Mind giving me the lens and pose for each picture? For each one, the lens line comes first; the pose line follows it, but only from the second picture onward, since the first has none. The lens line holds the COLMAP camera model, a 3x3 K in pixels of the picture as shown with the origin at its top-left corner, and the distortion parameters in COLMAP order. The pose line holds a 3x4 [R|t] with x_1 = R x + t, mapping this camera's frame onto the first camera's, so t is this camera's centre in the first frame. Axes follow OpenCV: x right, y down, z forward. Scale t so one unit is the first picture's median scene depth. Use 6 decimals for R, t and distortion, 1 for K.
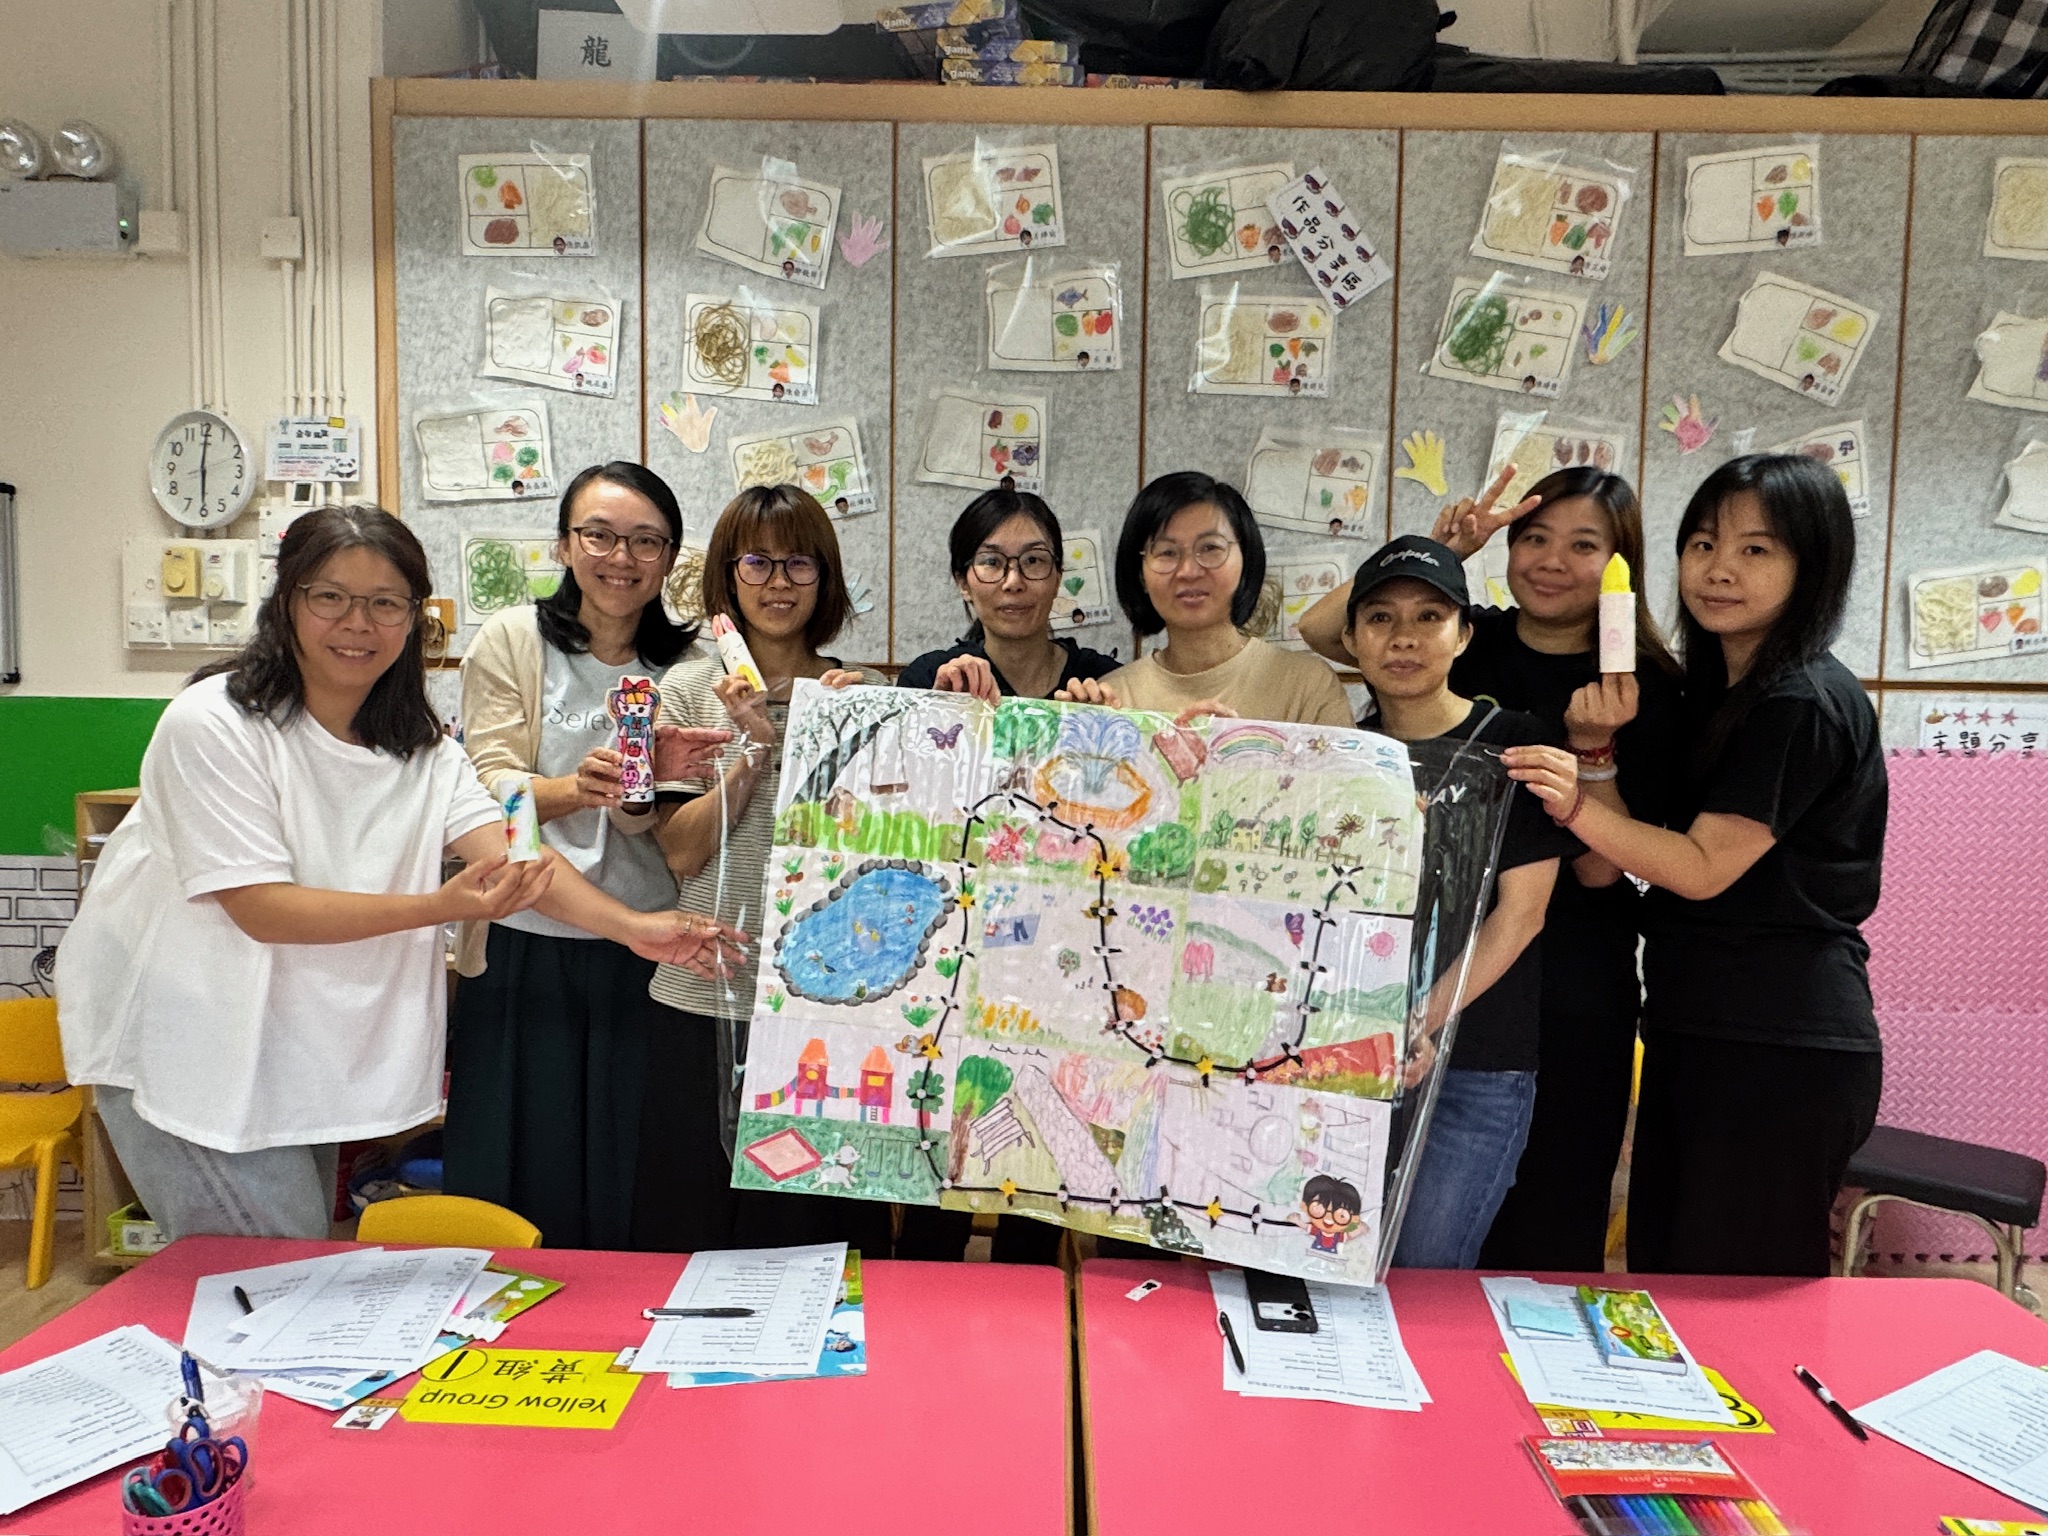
lens RADIAL K [[1242.8, 0, 1018.2], [0, 1242.8, 757.0], [0, 0, 1]] dist [0.003180, 0.001528]
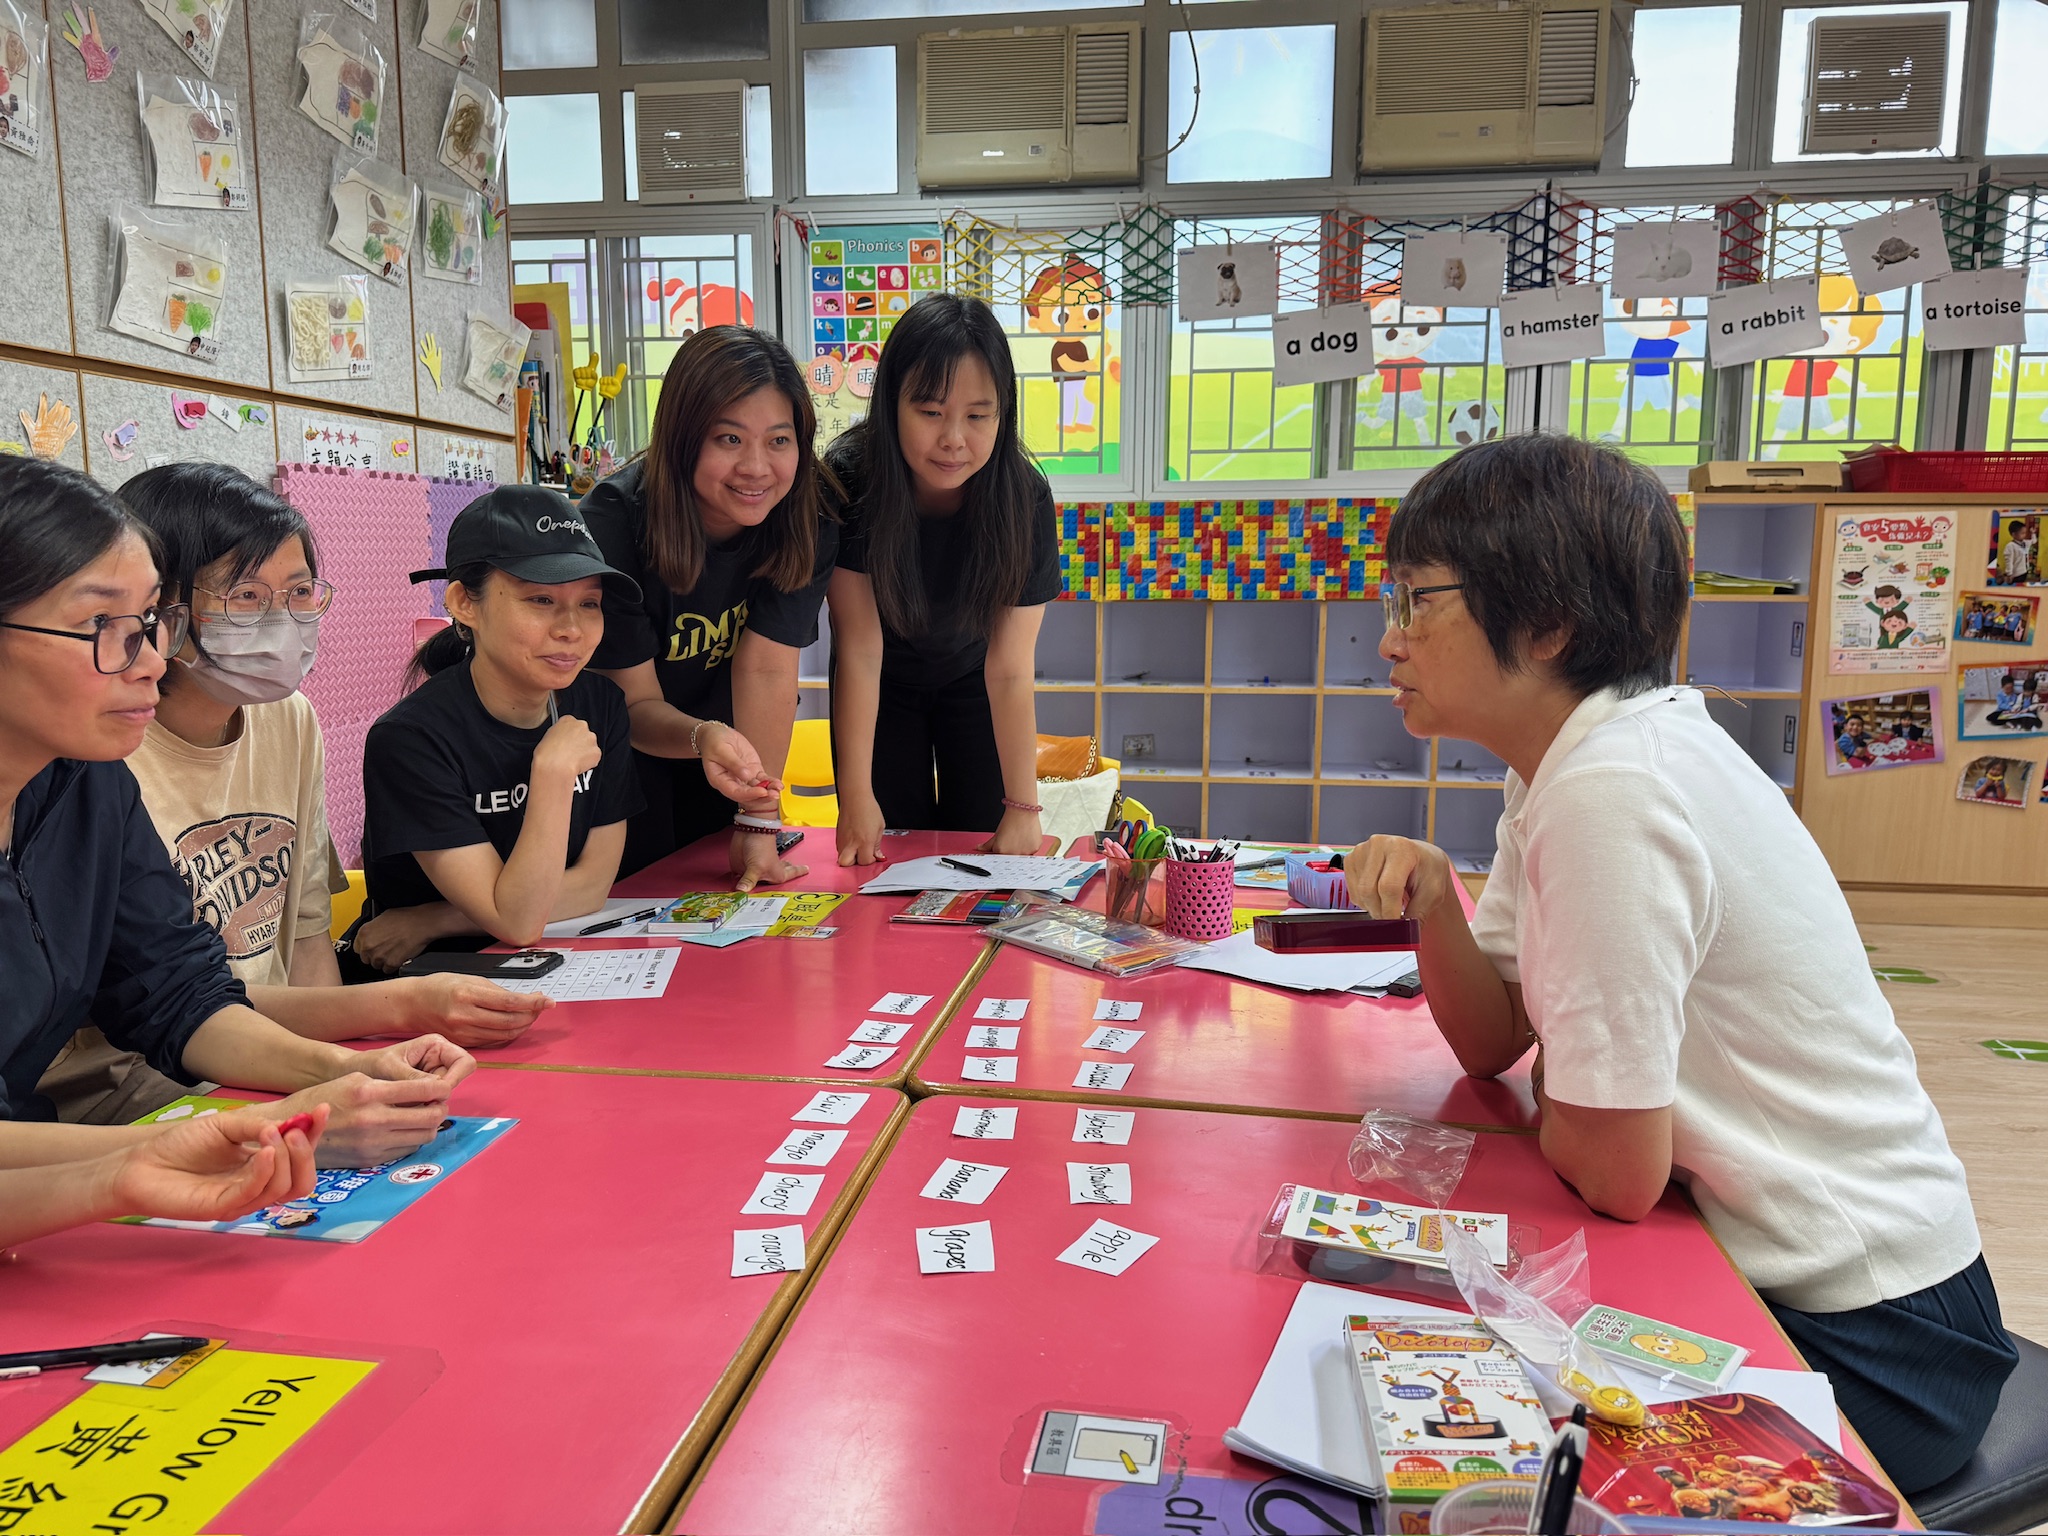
lens RADIAL K [[1466.7, 0, 1023.2], [0, 1466.7, 796.1], [0, 0, 1]] dist [0.005166, -0.007346]
pose [[0.094045, -0.164883, 0.981819, -0.436767], [0.056004, 0.985505, 0.160138, 0.100579], [-0.993992, 0.039925, 0.101916, 0.313922]]
